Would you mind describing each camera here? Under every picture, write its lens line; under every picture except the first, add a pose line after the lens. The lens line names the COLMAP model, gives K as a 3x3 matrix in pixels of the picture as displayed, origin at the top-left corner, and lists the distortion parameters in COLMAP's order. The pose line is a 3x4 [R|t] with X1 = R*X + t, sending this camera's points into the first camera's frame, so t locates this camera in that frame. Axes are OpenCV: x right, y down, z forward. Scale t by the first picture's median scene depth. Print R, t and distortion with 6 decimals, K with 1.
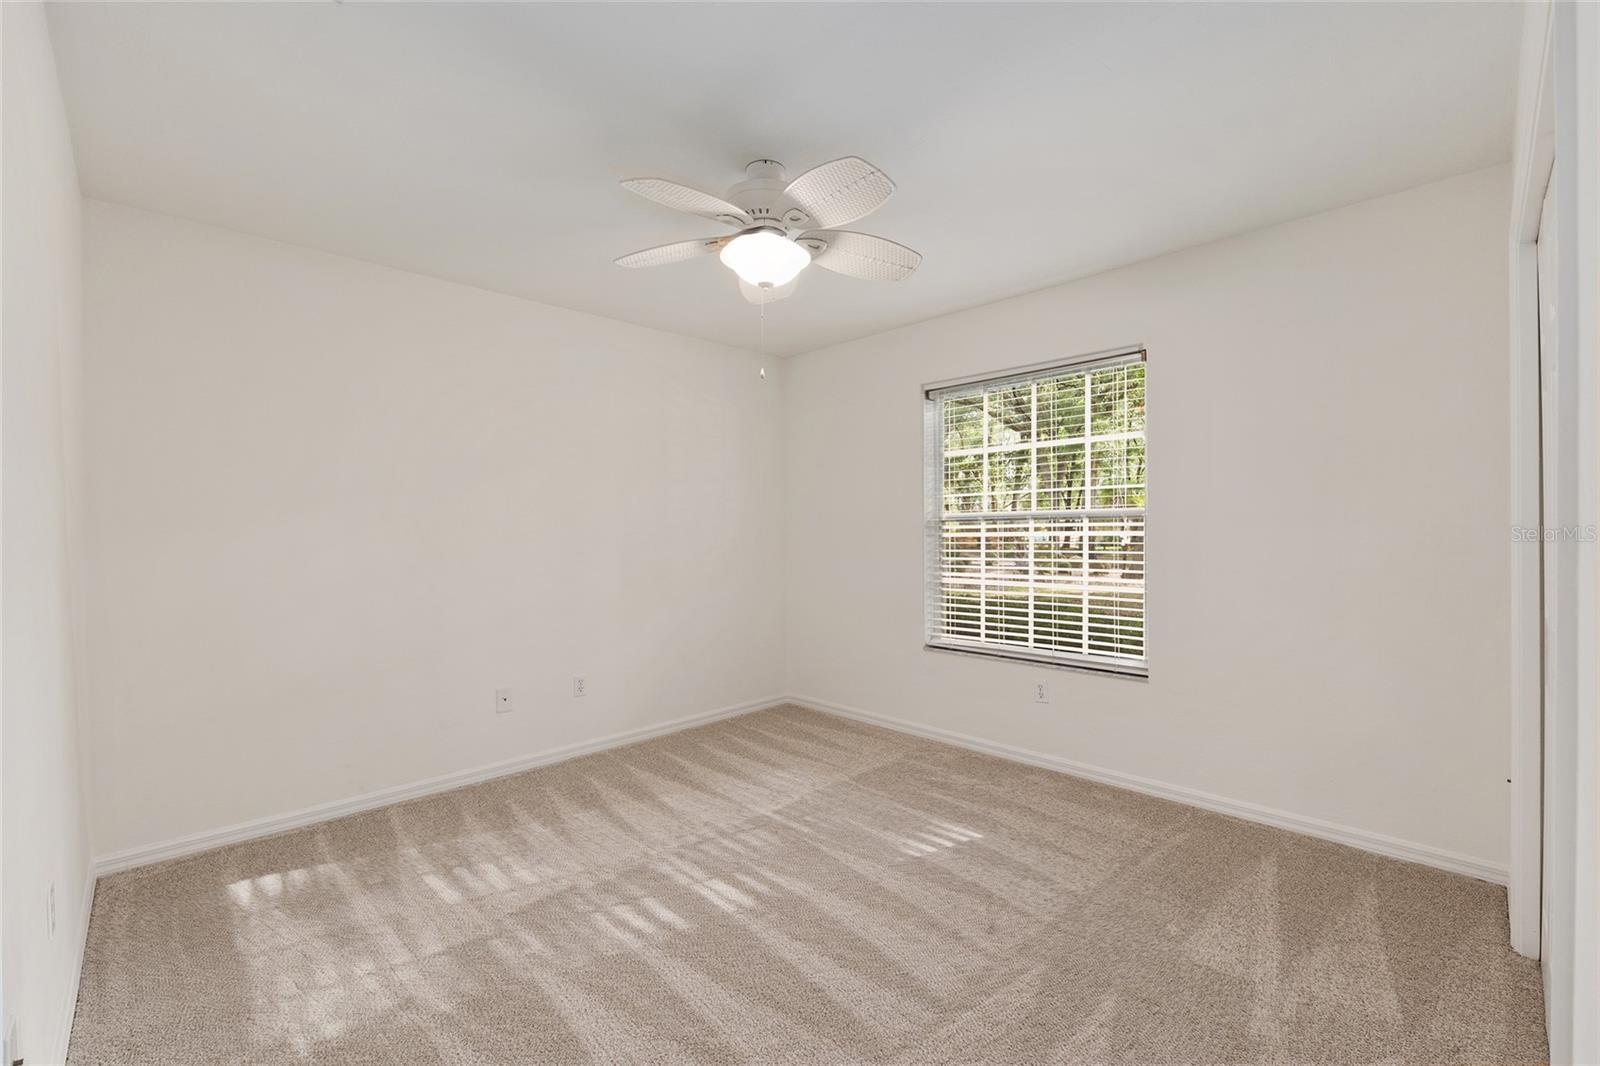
lens RADIAL K [[694.7, 0, 805.7], [0, 694.7, 528.7], [0, 0, 1]] dist [-0.006526, -0.000108]
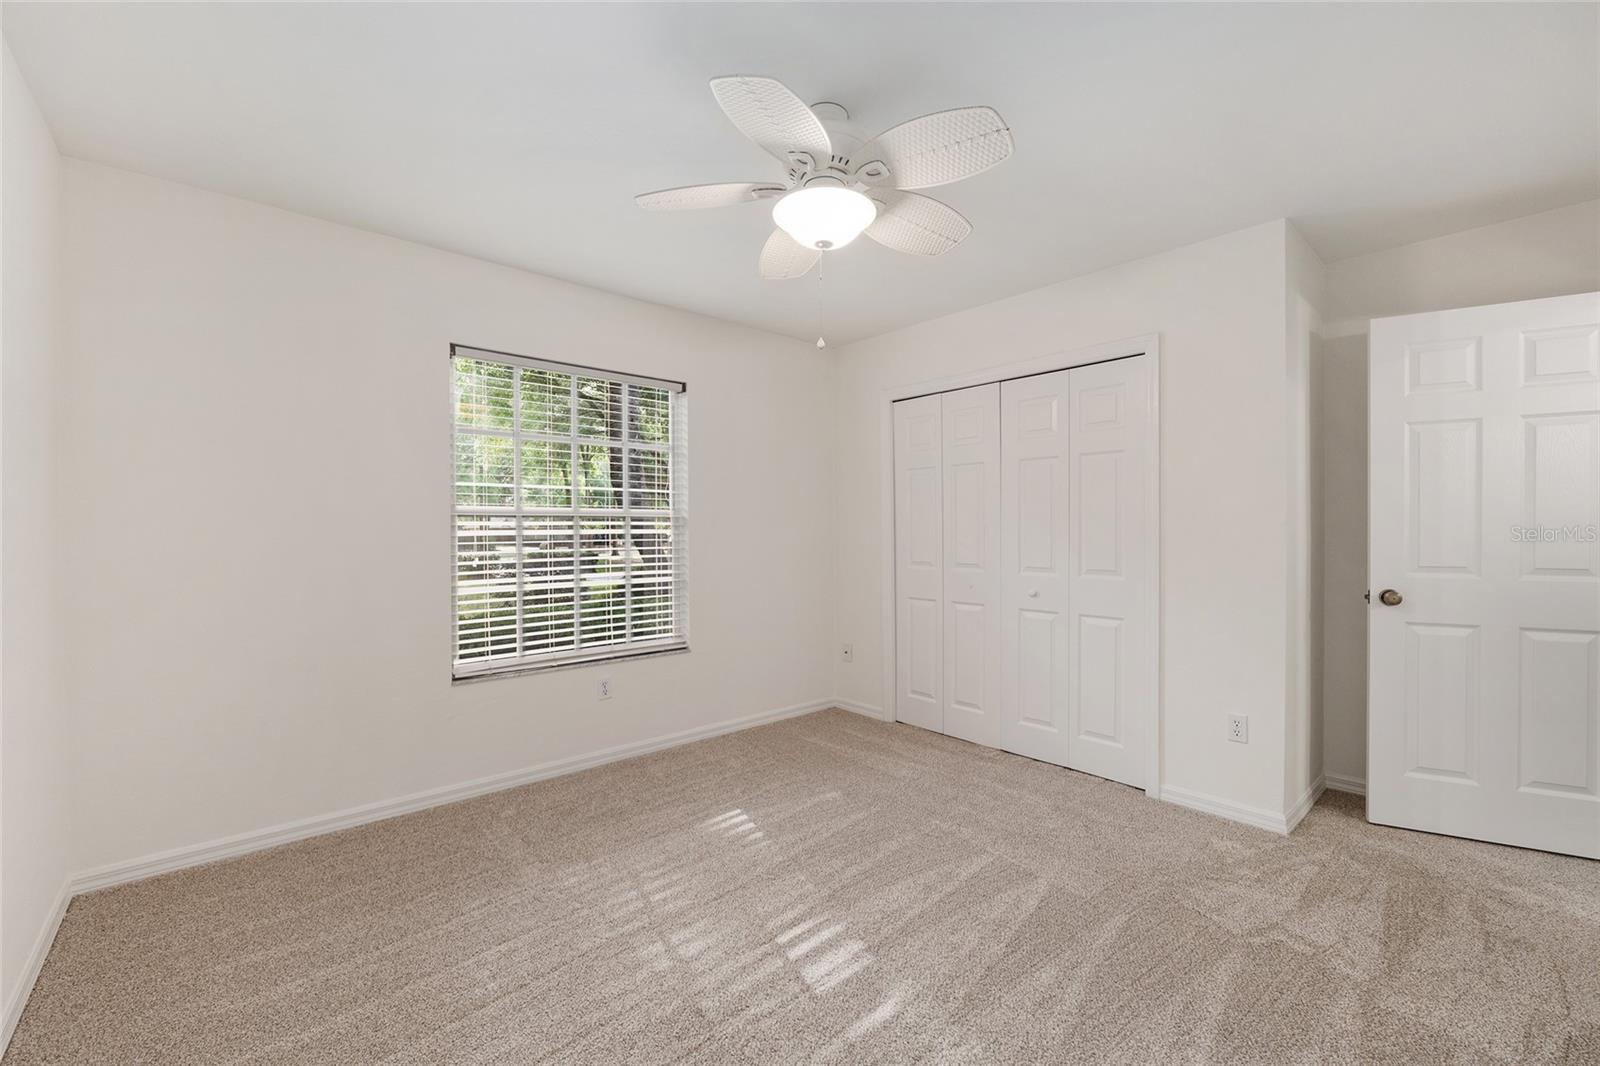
lens RADIAL K [[664.6, 0, 793.7], [0, 664.6, 526.5], [0, 0, 1]] dist [-0.002338, -0.000769]
pose [[0.038319, 0.012873, 0.999183, -0.644820], [-0.001396, 0.999917, -0.012829, 0.012320], [-0.999265, -0.000903, 0.038334, 0.721206]]
